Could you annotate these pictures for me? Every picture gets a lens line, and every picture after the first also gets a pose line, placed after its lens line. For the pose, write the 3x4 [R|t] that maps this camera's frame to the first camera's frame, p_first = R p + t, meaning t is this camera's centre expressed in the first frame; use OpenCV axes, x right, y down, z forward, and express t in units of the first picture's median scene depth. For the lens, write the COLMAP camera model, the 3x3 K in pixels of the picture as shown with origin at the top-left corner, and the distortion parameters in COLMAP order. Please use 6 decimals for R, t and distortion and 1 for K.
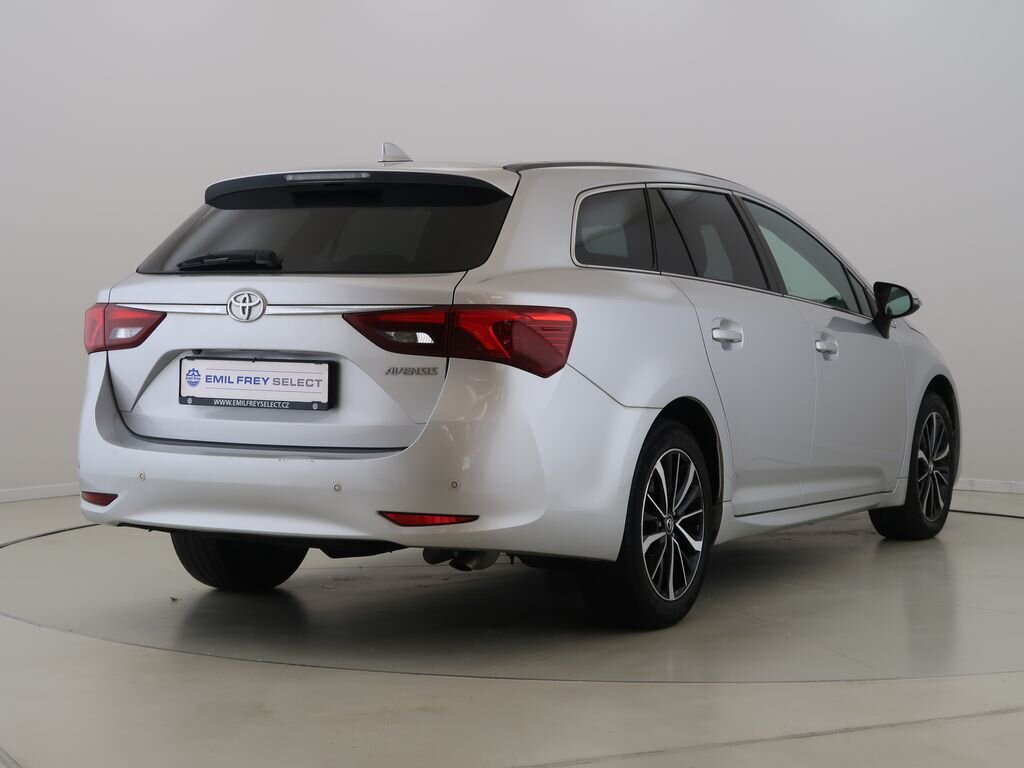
lens RADIAL K [[1992.5, 0, 512.0], [0, 1992.5, 384.0], [0, 0, 1]] dist [-0.033381, 0.081640]
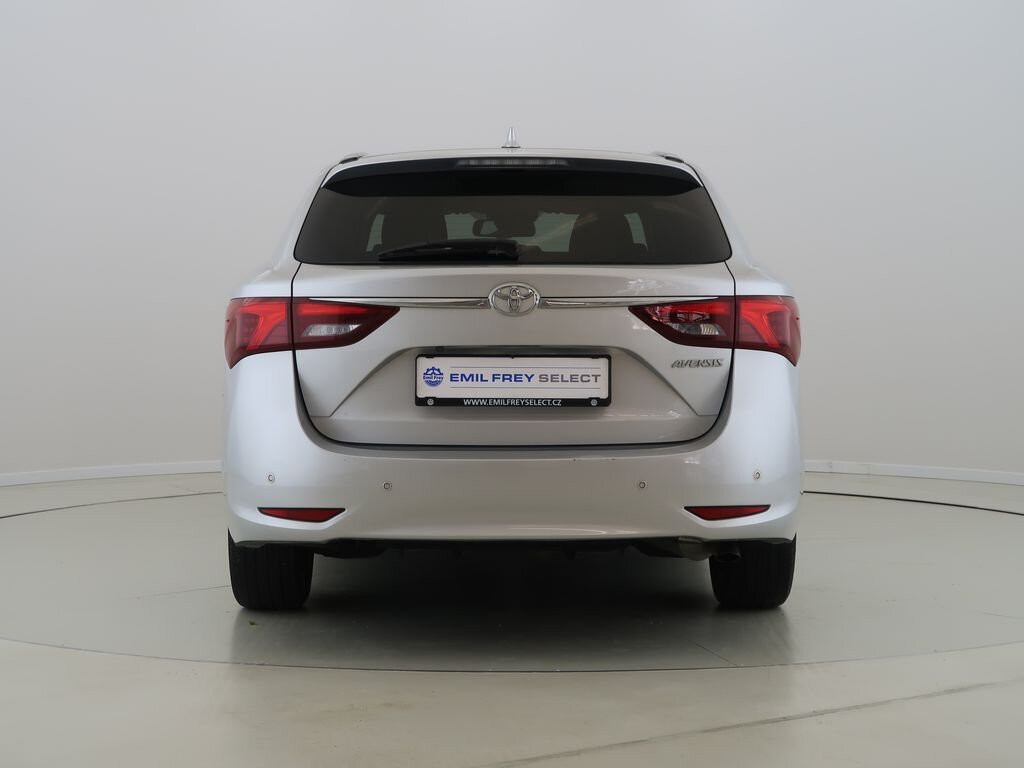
lens RADIAL K [[1992.5, 0, 512.0], [0, 1992.5, 384.0], [0, 0, 1]] dist [-0.033381, 0.081640]
pose [[0.873666, -0.030311, 0.485581, -0.581894], [0.026680, 0.999540, 0.014391, -0.012301], [-0.485794, 0.000382, 0.874073, 0.173703]]
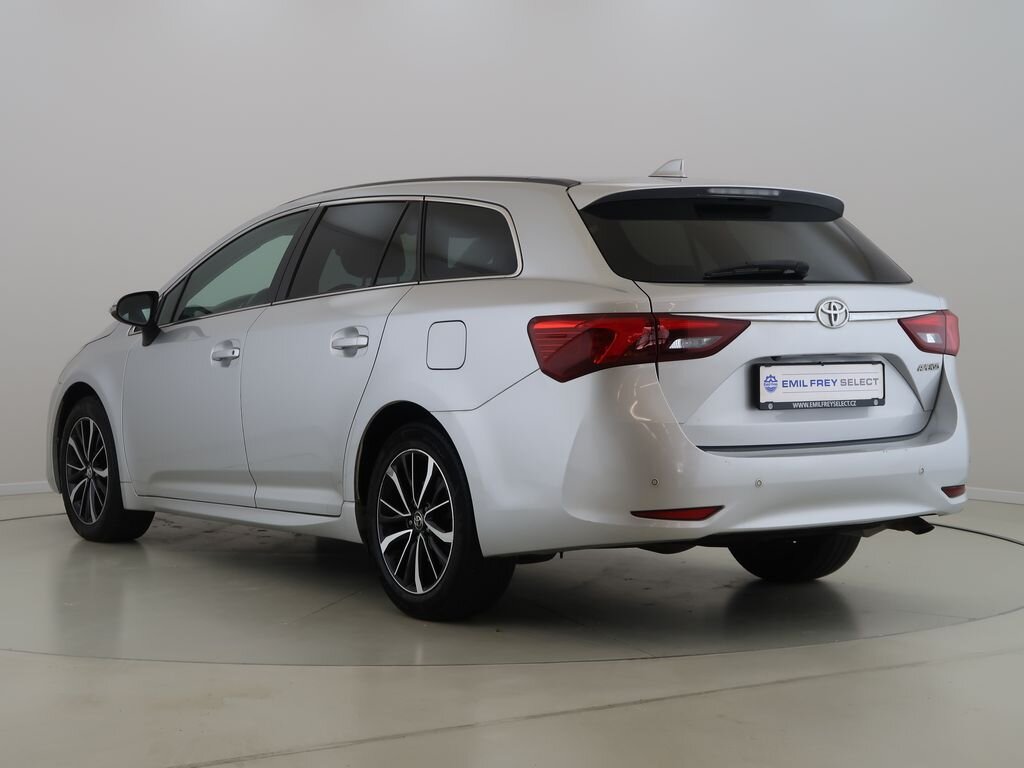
lens RADIAL K [[1992.5, 0, 512.0], [0, 1992.5, 384.0], [0, 0, 1]] dist [-0.033381, 0.081640]
pose [[0.449005, -0.042291, 0.892528, -1.148642], [0.045955, 0.998650, 0.024201, -0.034370], [-0.892347, 0.030150, 0.450343, 0.659449]]
